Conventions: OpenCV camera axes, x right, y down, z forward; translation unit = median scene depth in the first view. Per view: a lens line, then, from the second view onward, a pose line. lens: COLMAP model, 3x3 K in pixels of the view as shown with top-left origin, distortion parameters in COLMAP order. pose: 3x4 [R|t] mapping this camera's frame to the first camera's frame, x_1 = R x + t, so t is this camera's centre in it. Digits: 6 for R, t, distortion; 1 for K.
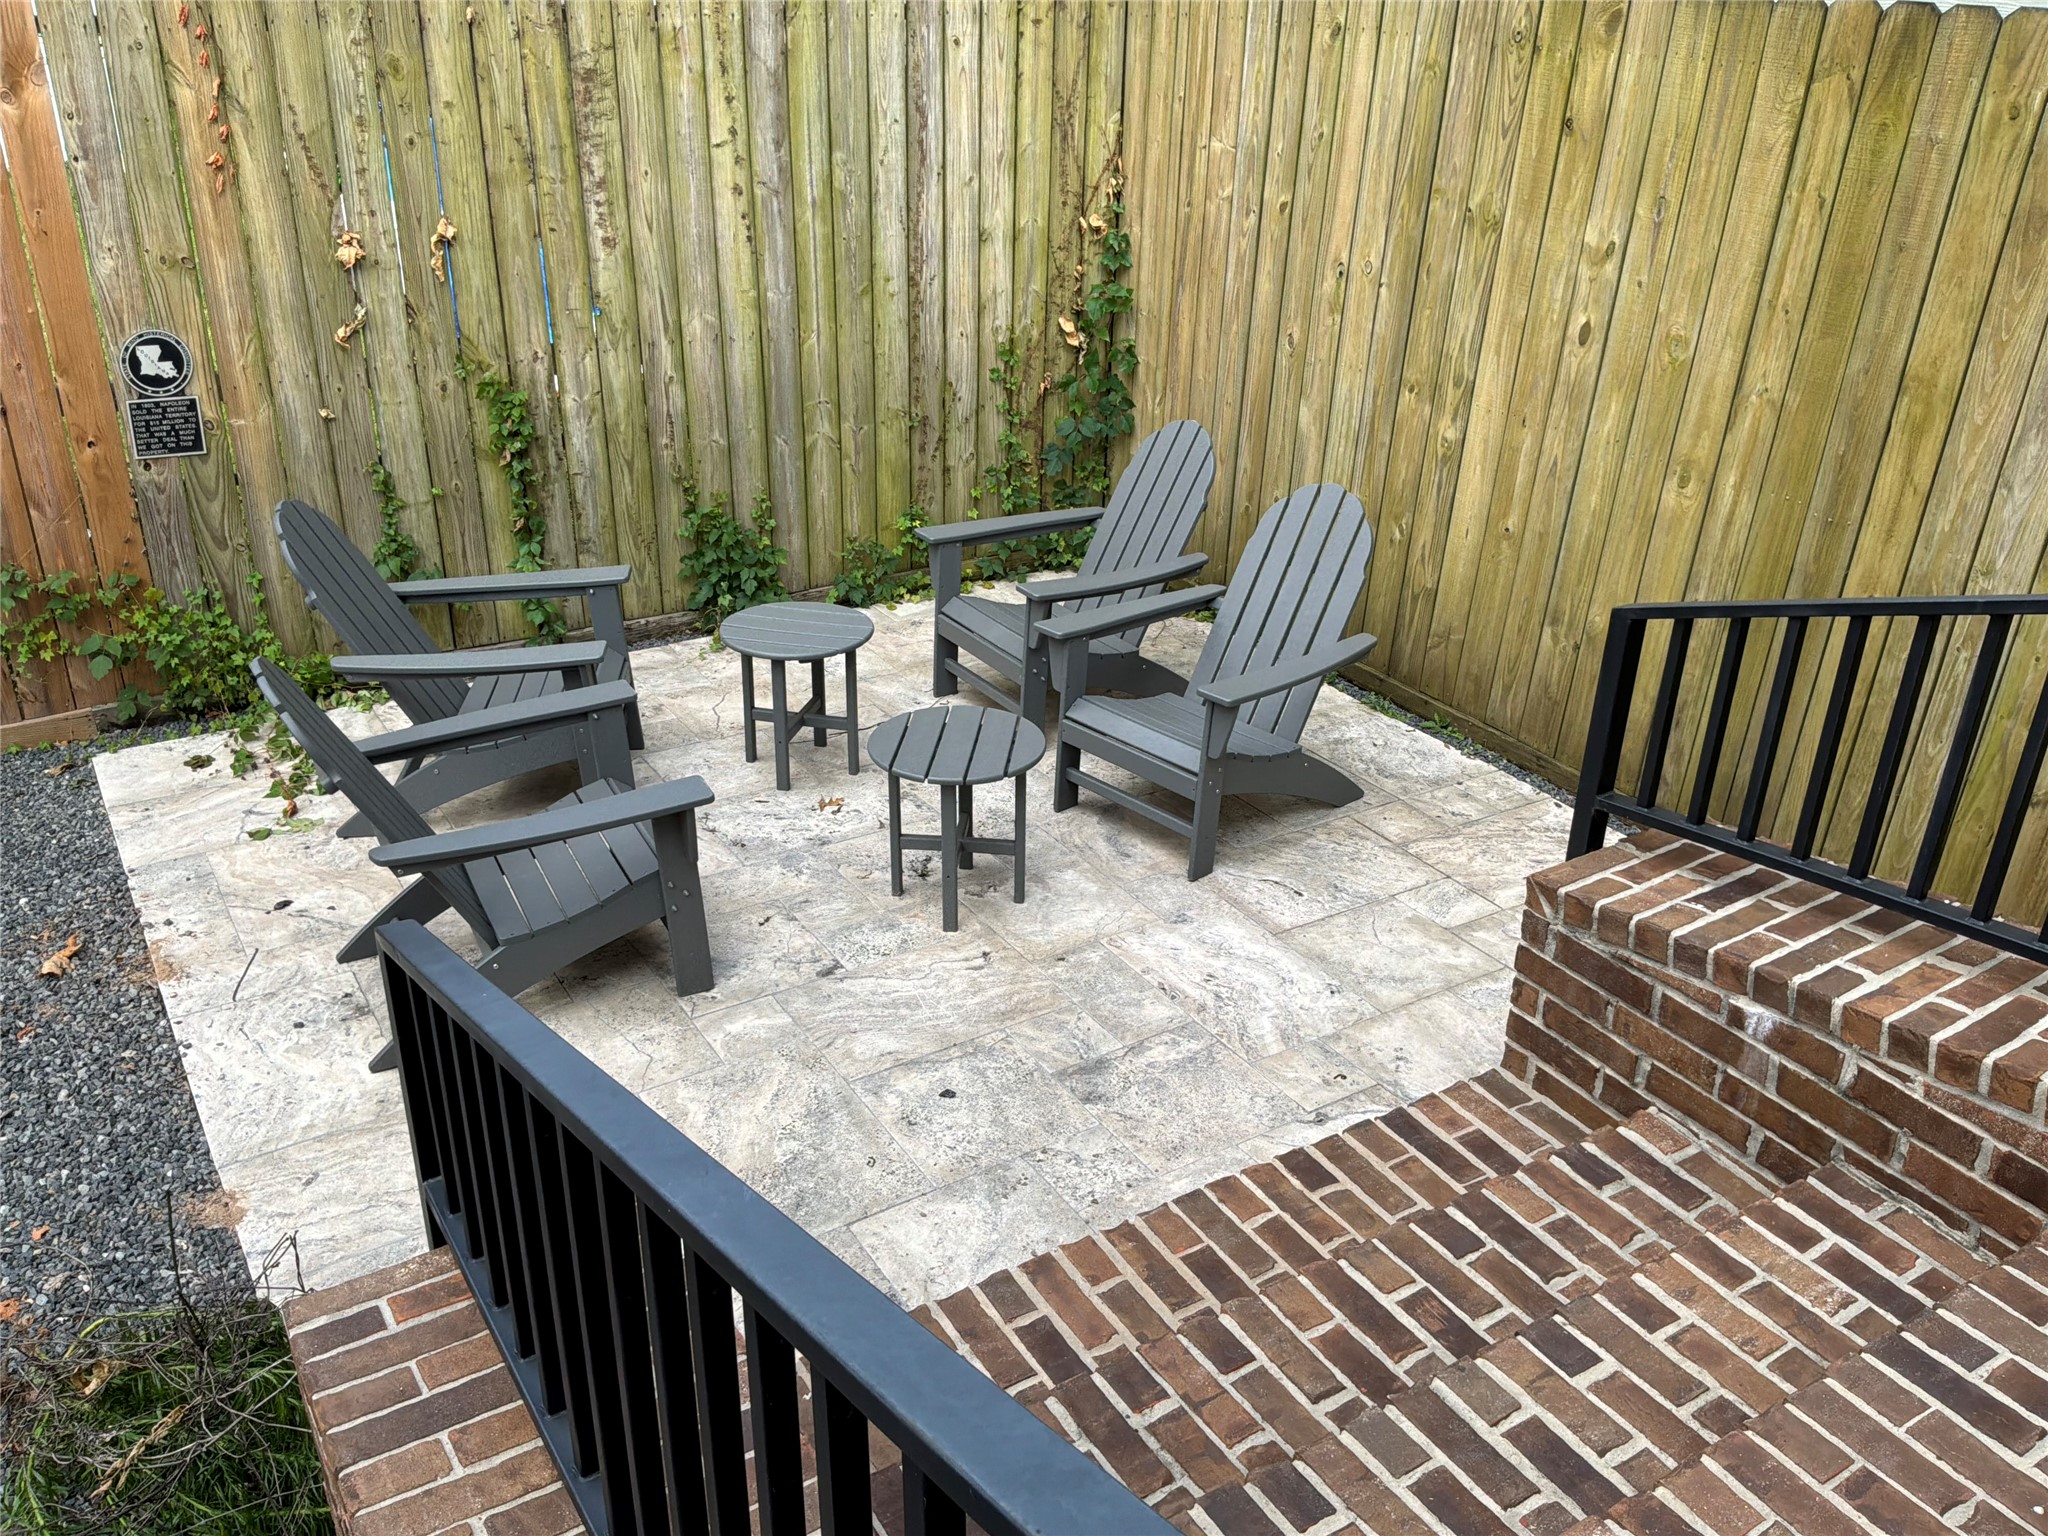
lens RADIAL K [[1694.7, 0, 1024.0], [0, 1694.7, 768.0], [0, 0, 1]] dist [0.149983, -0.314750]
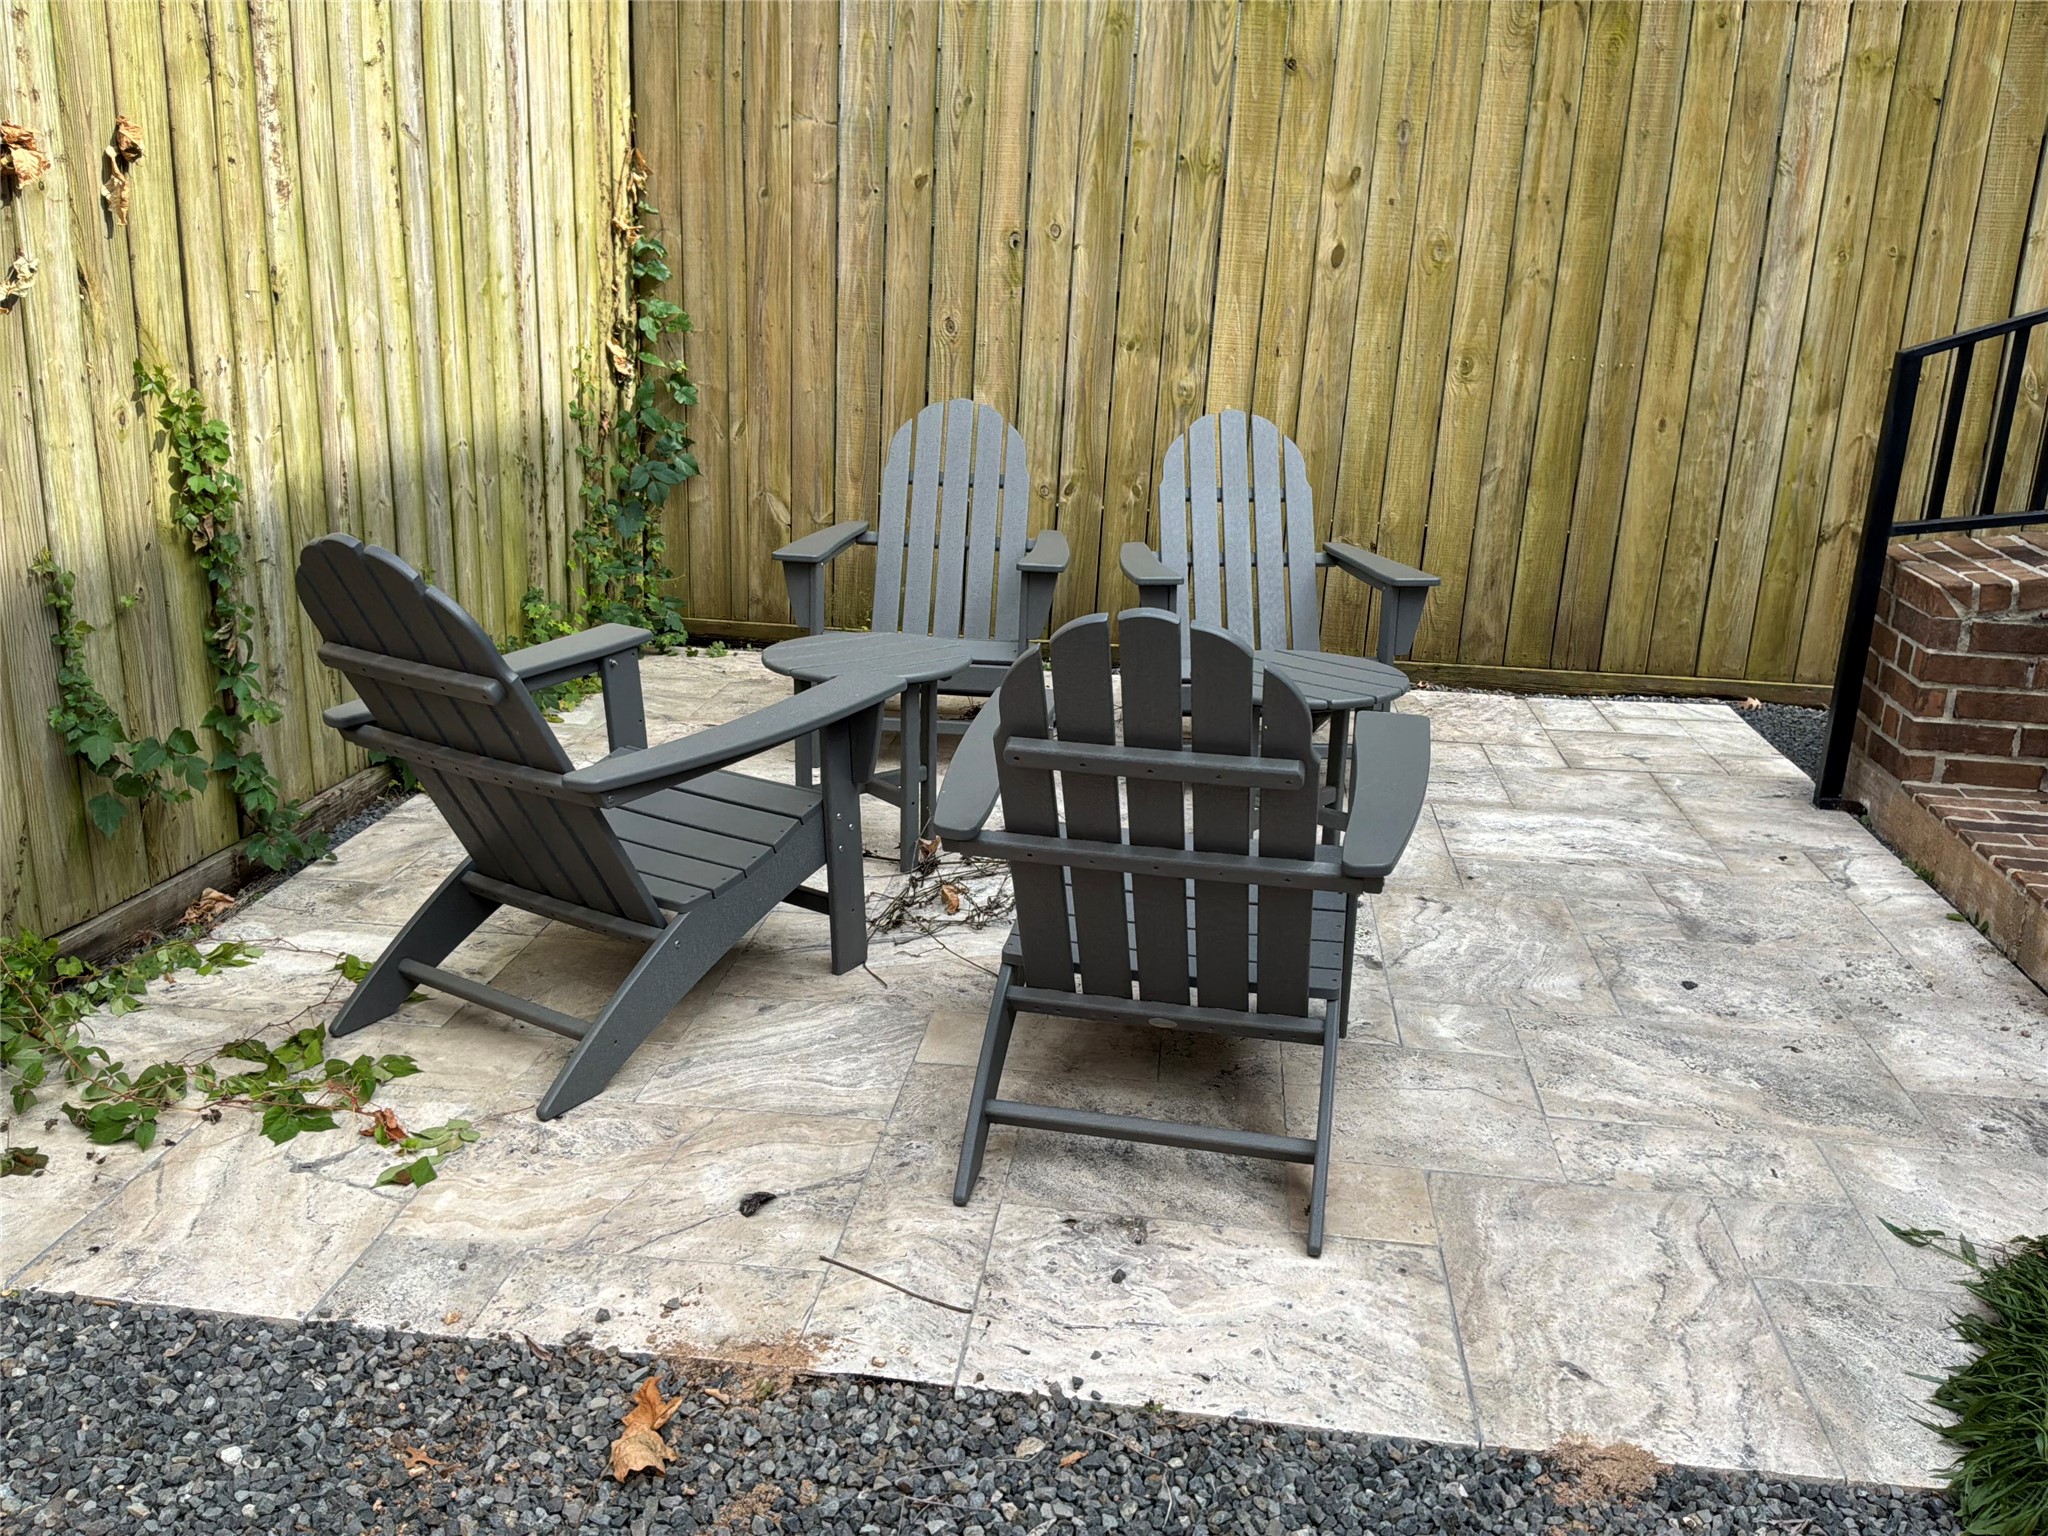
lens RADIAL K [[1694.7, 0, 1024.0], [0, 1694.7, 768.0], [0, 0, 1]] dist [0.149983, -0.314750]
pose [[0.629997, -0.224289, 0.743504, -0.619089], [0.325409, 0.945526, 0.009502, -0.019744], [-0.705134, 0.235957, 0.668664, 0.449338]]
